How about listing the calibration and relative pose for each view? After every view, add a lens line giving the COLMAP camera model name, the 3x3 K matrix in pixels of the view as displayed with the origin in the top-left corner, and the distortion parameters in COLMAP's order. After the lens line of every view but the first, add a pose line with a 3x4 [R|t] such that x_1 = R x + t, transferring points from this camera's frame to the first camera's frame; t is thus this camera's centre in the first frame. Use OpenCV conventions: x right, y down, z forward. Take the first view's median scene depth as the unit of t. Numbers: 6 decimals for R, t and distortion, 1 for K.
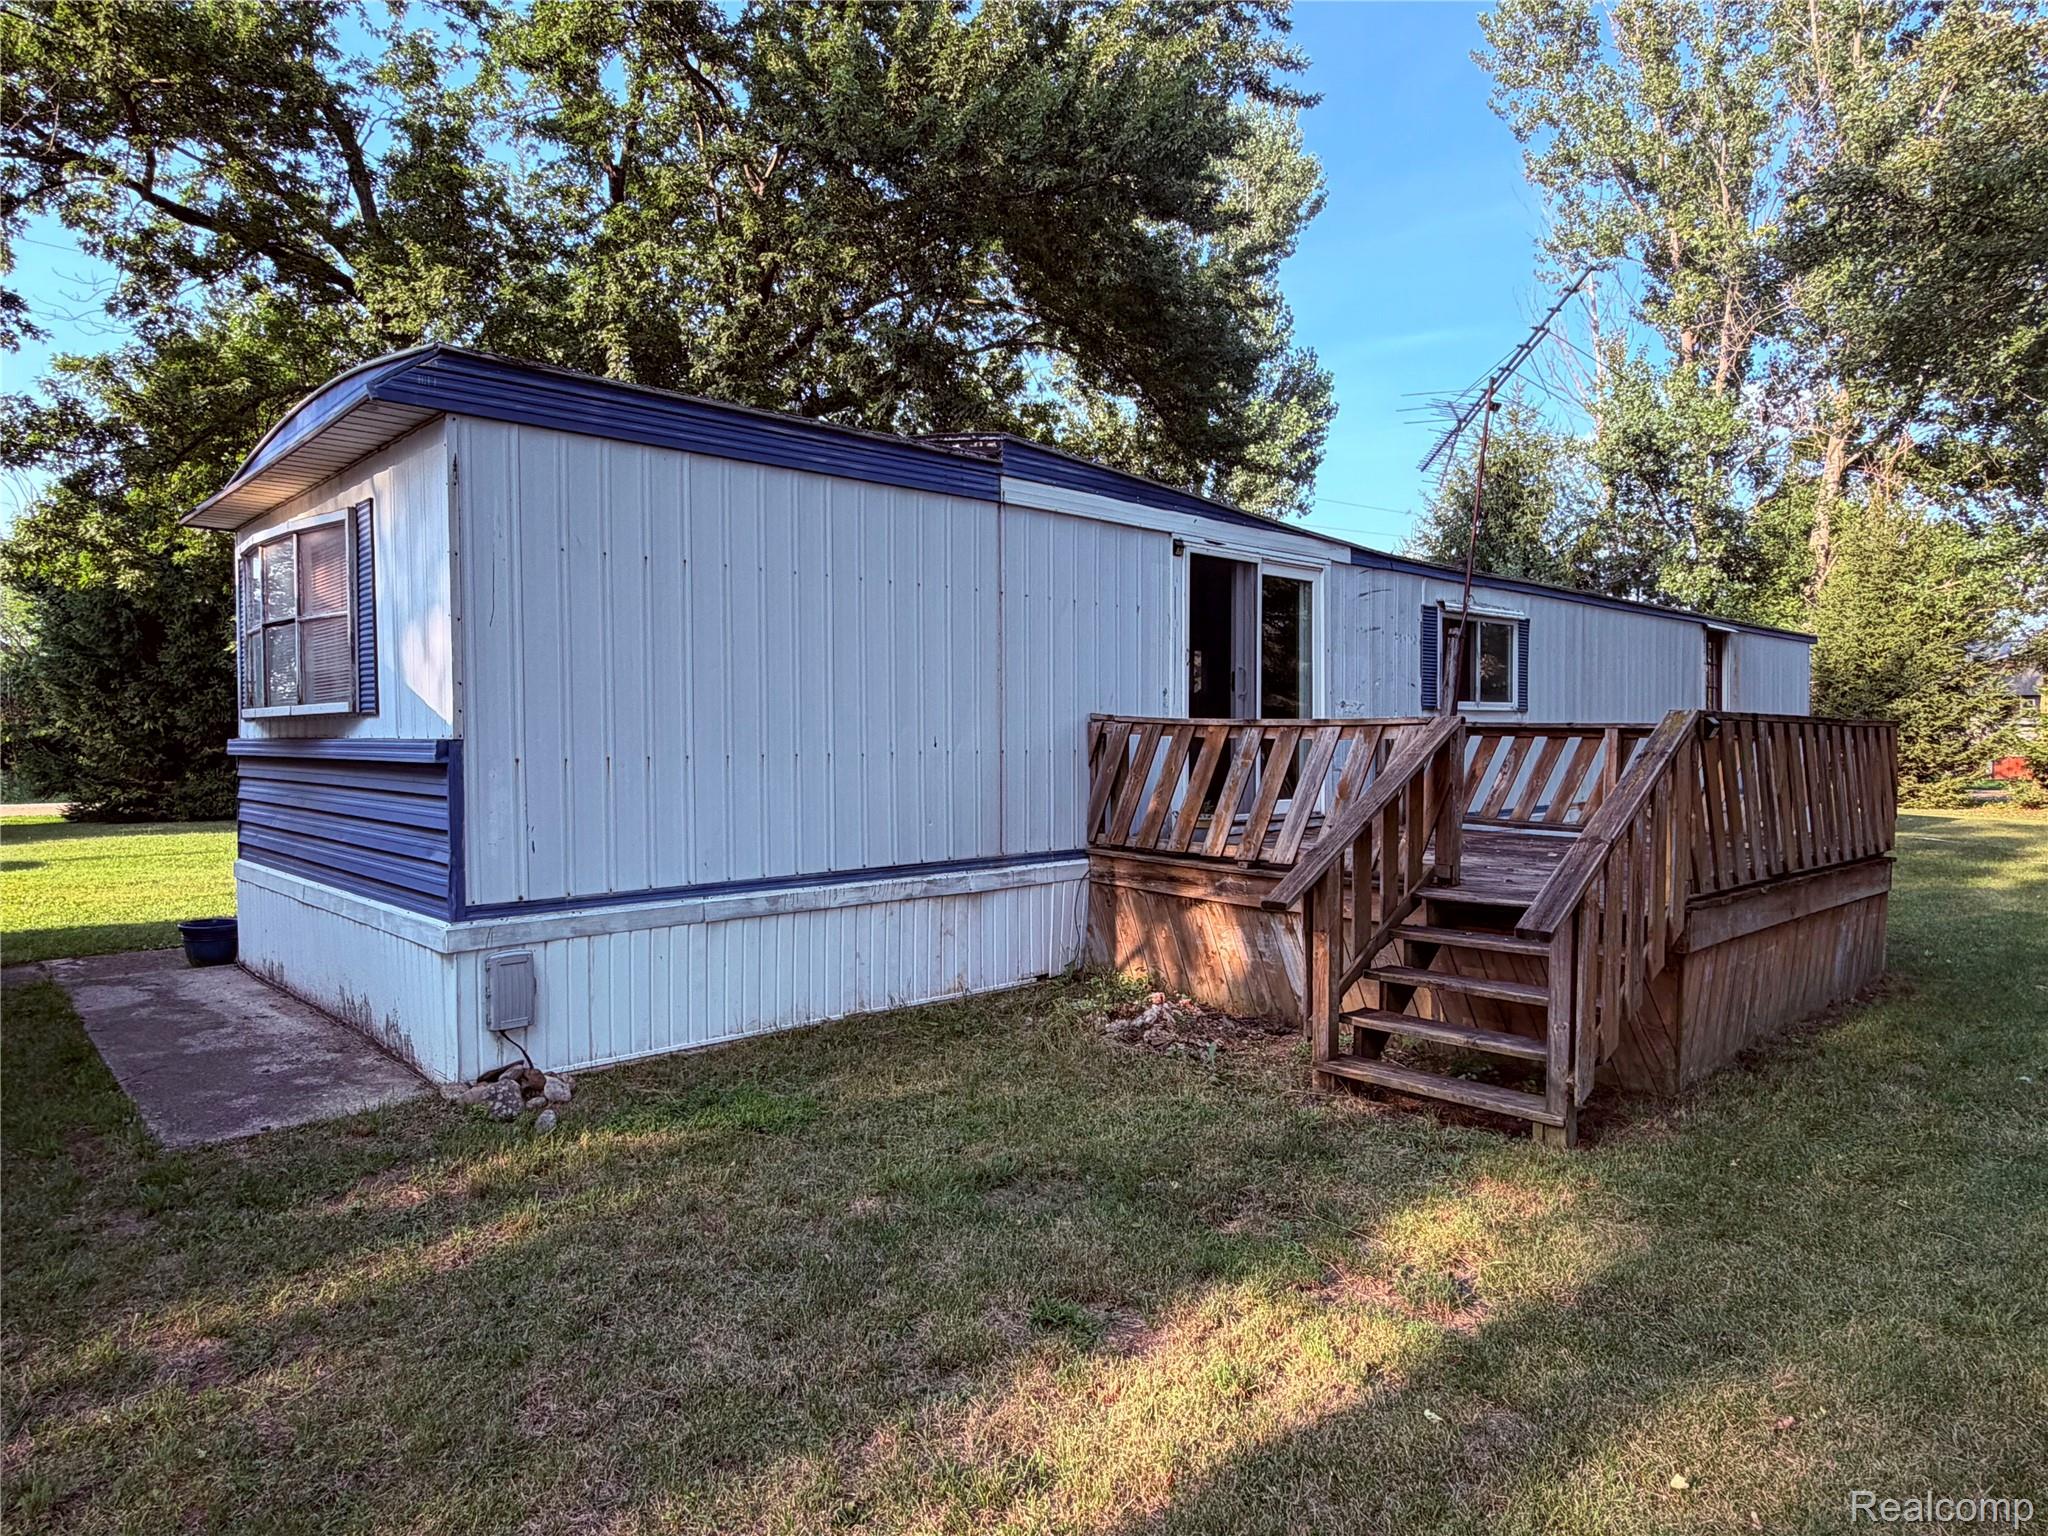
lens RADIAL K [[1252.8, 0, 1020.4], [0, 1252.8, 775.3], [0, 0, 1]] dist [0.024289, -0.000010]
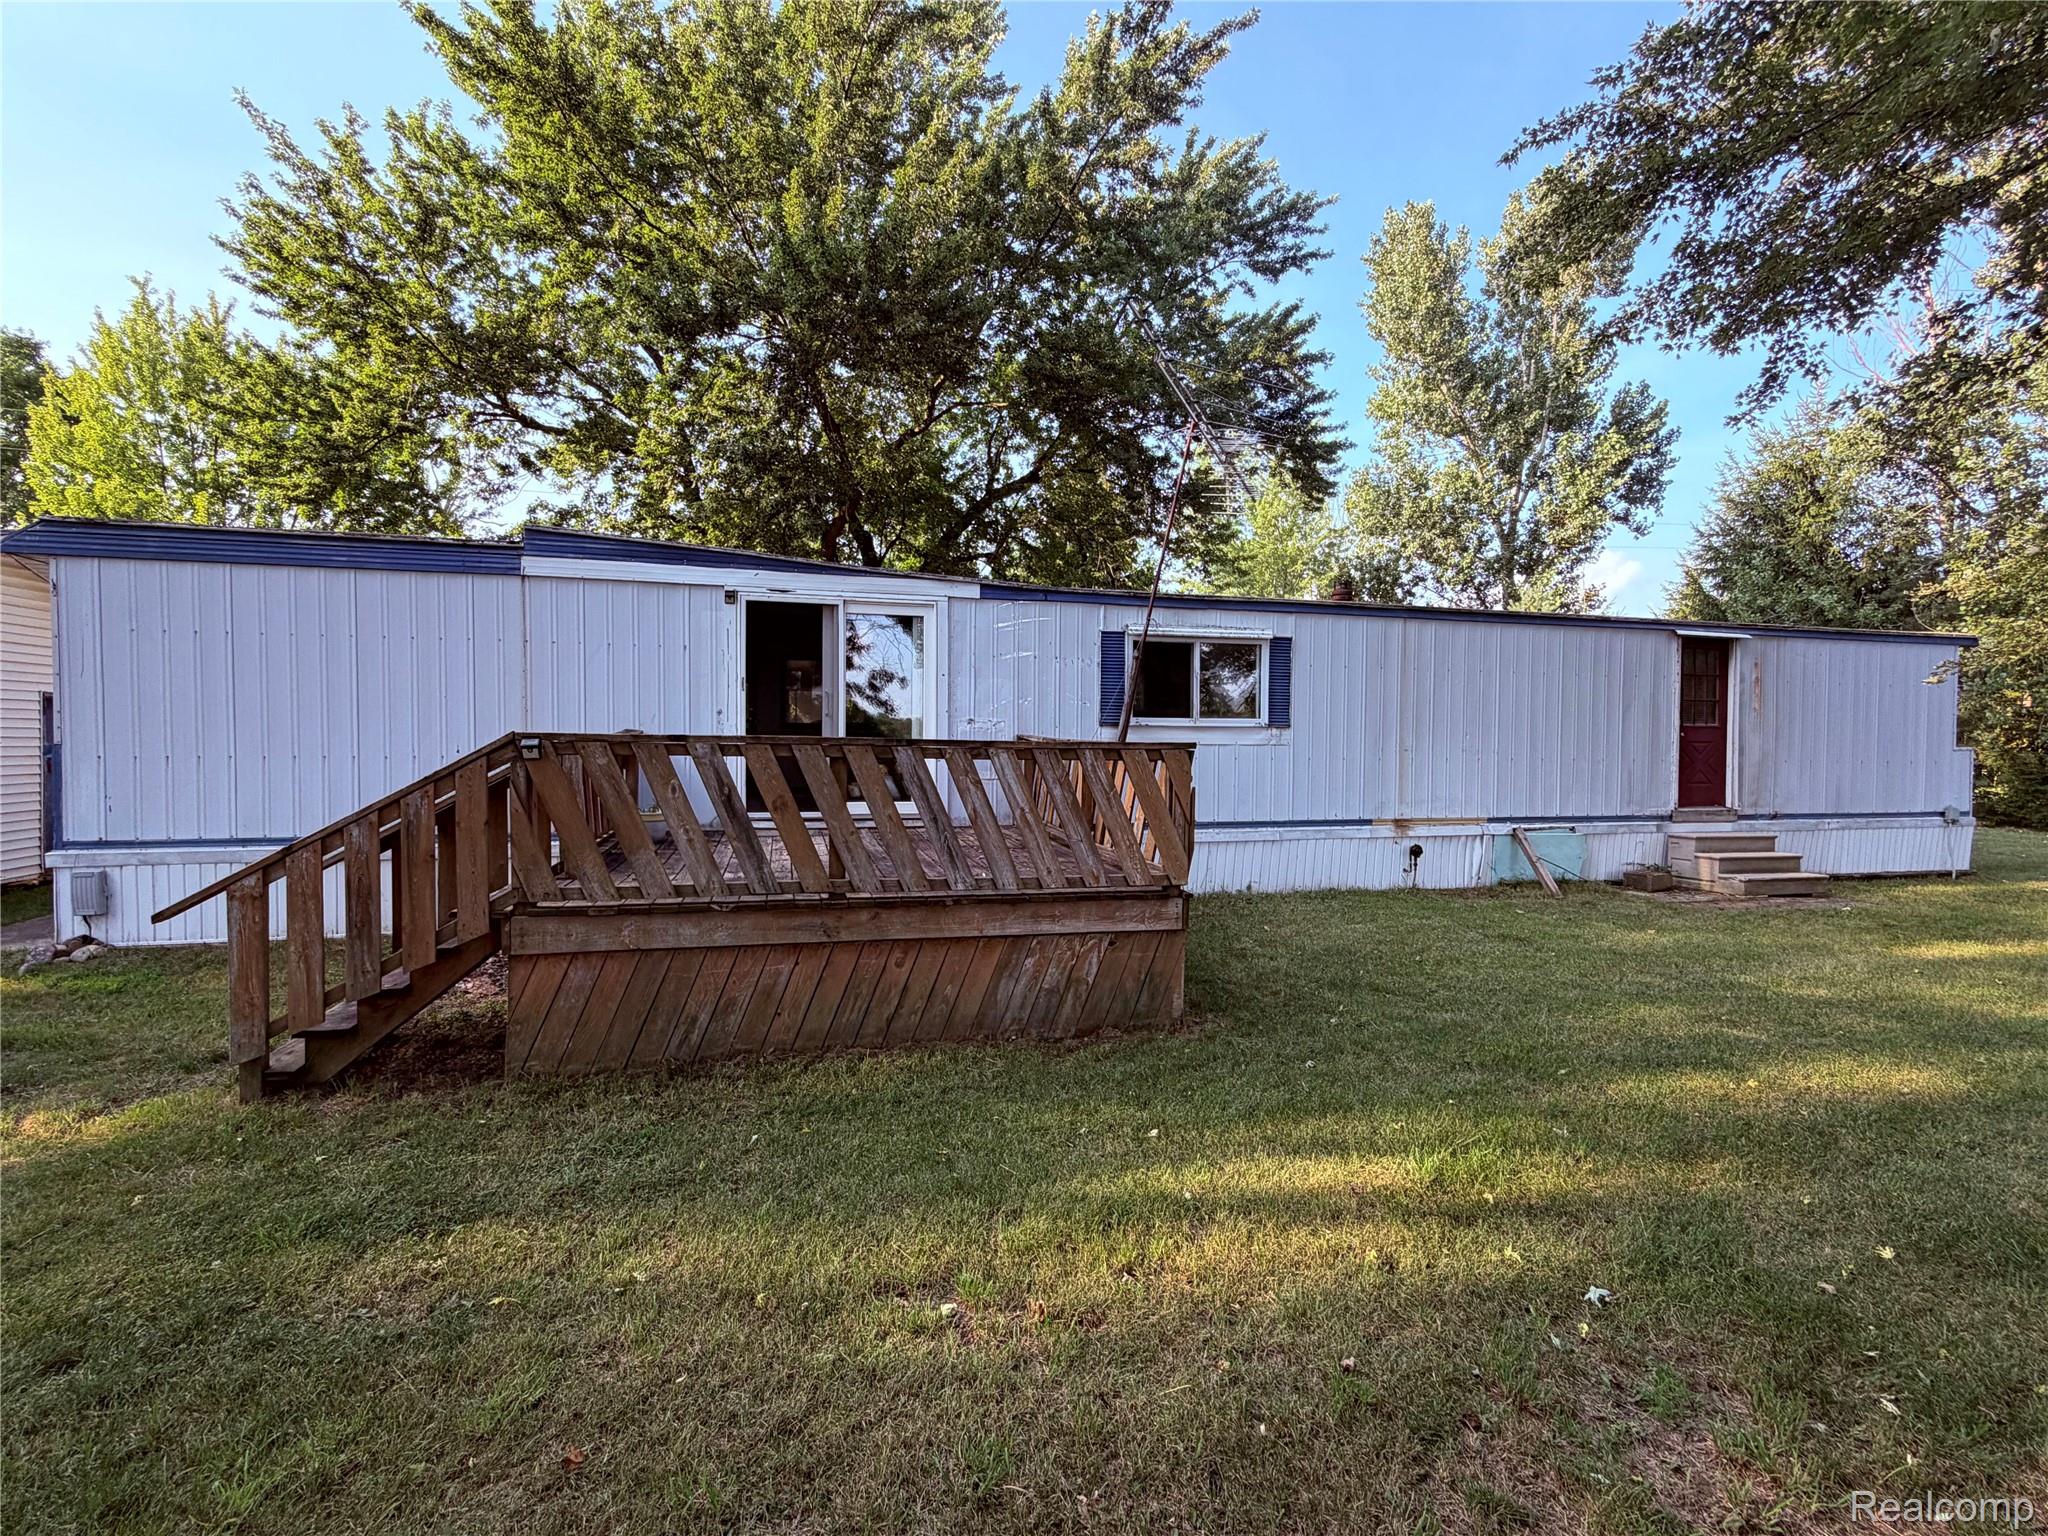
lens RADIAL K [[943.4, 0, 1020.6], [0, 943.4, 766.9], [0, 0, 1]] dist [0.002843, 0.000015]
pose [[0.874976, 0.021946, -0.483668, 0.834125], [-0.024146, 0.999707, 0.001679, -0.019847], [0.483564, 0.010210, 0.875250, 0.311595]]
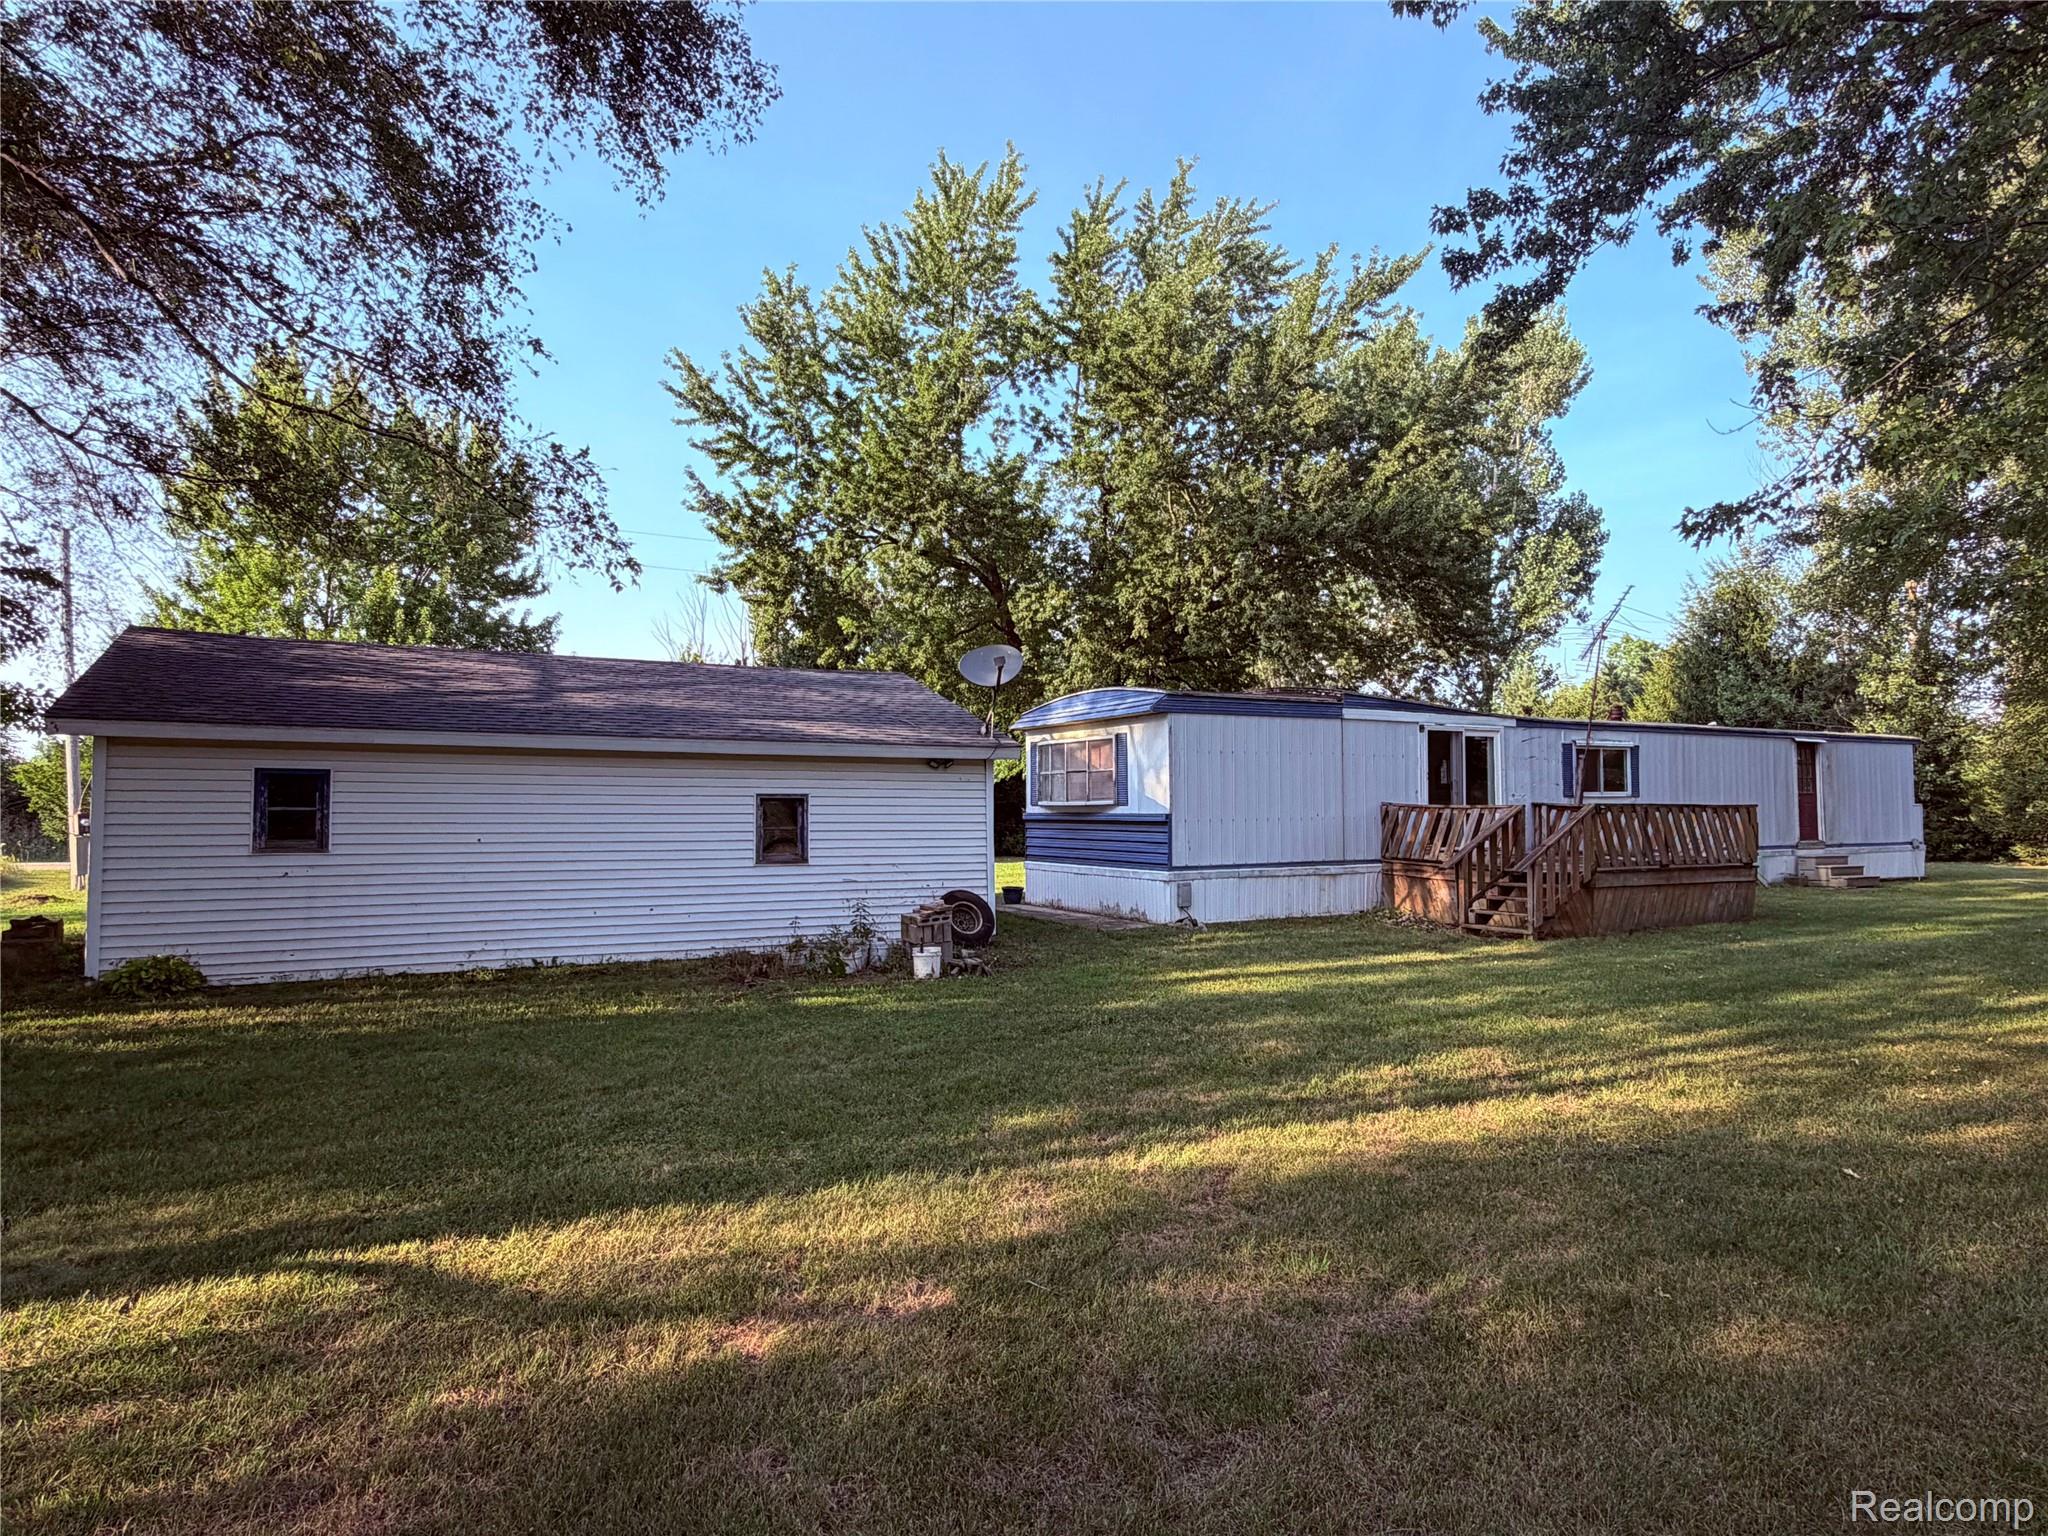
lens RADIAL K [[1204.7, 0, 1028.2], [0, 1204.7, 766.1], [0, 0, 1]] dist [0.019013, -0.000483]
pose [[0.969305, -0.010993, -0.245614, -0.029840], [-0.004666, 0.997998, -0.063080, 0.028586], [0.245816, 0.062290, 0.967313, -1.286861]]
